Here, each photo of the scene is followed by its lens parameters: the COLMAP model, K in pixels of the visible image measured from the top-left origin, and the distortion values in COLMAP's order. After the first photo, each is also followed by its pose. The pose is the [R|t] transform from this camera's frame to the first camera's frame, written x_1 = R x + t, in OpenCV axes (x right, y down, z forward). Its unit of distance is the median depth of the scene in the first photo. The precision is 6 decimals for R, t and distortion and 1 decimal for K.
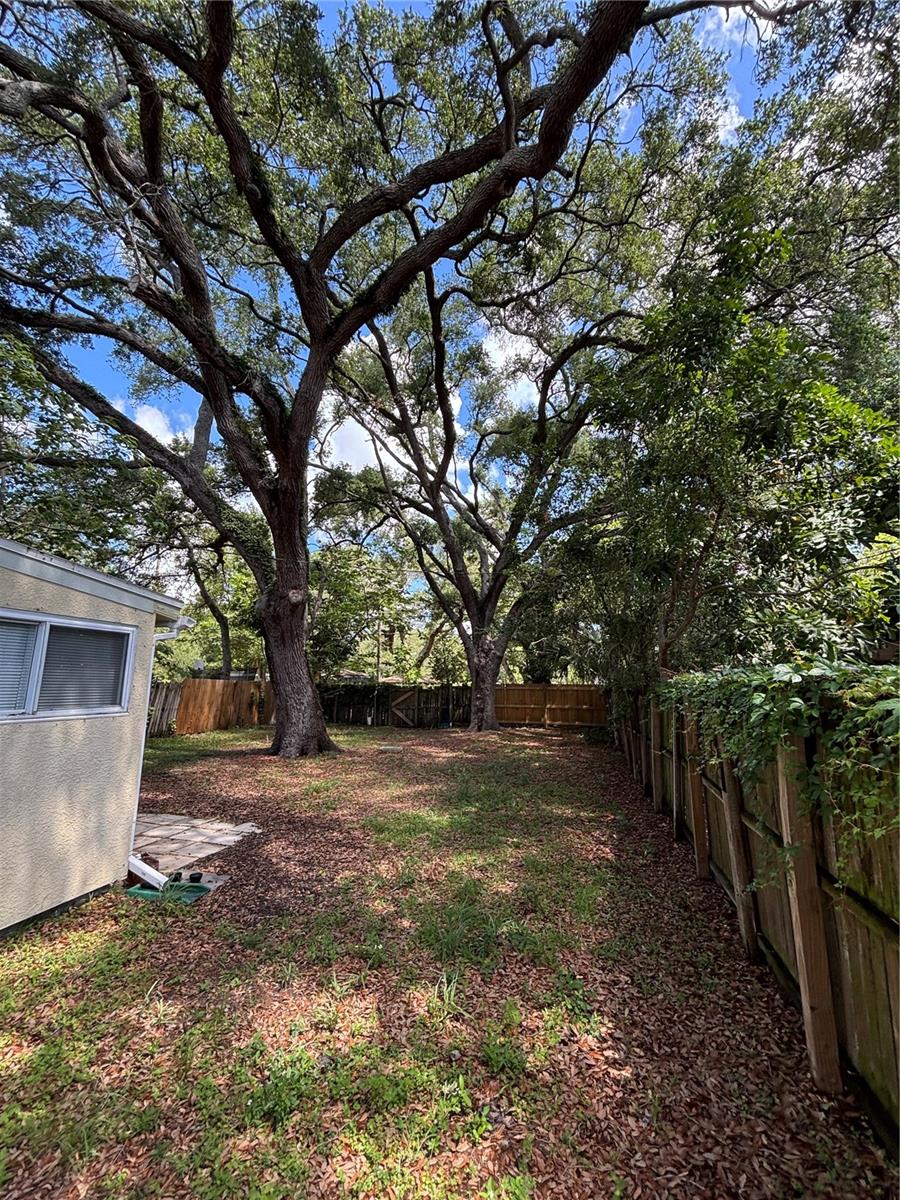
lens RADIAL K [[476.9, 0, 457.4], [0, 476.9, 595.8], [0, 0, 1]] dist [-0.000690, -0.000301]
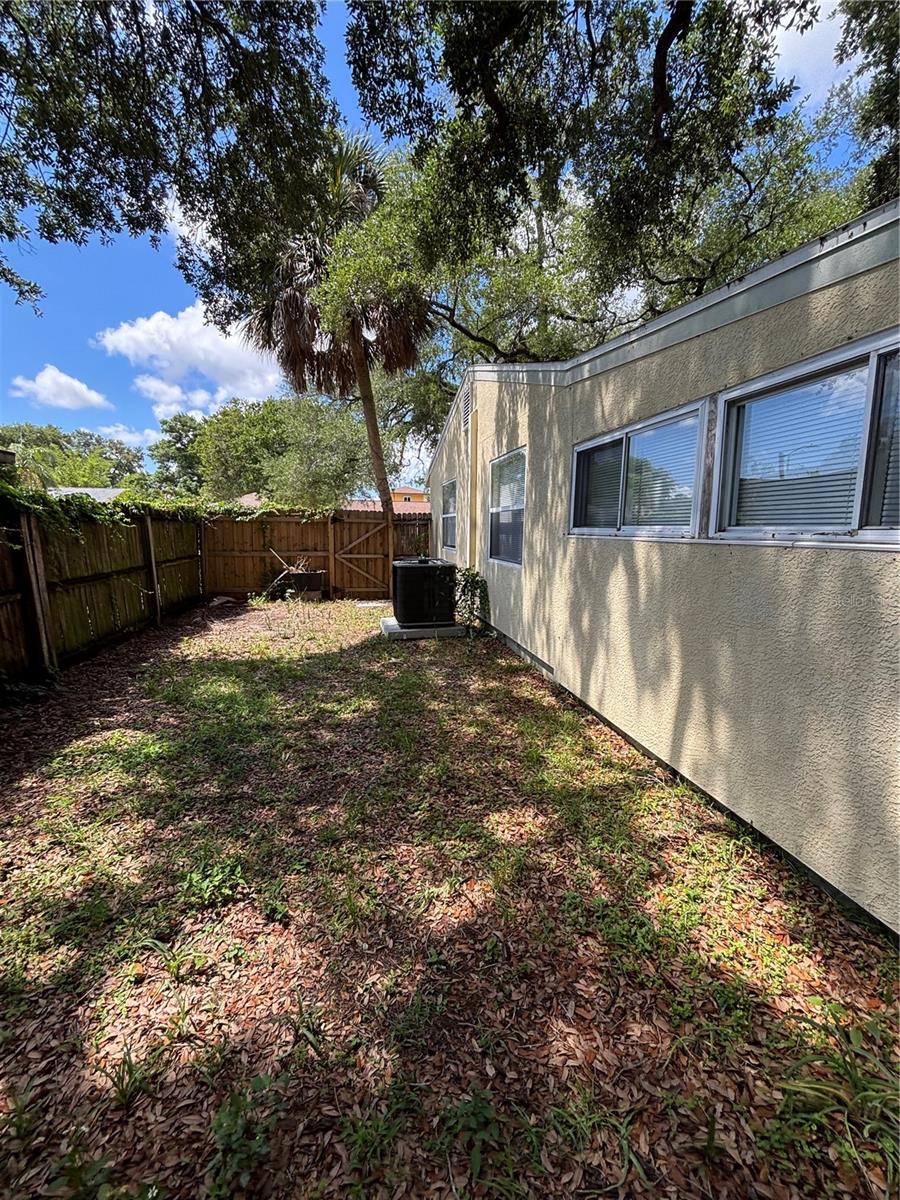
lens RADIAL K [[476.9, 0, 457.4], [0, 476.9, 595.8], [0, 0, 1]] dist [-0.000690, -0.000301]
pose [[-0.889949, 0.063592, -0.451605, -0.310212], [0.082703, 0.996316, -0.022681, 0.372710], [0.448499, -0.057534, -0.891929, 1.629453]]
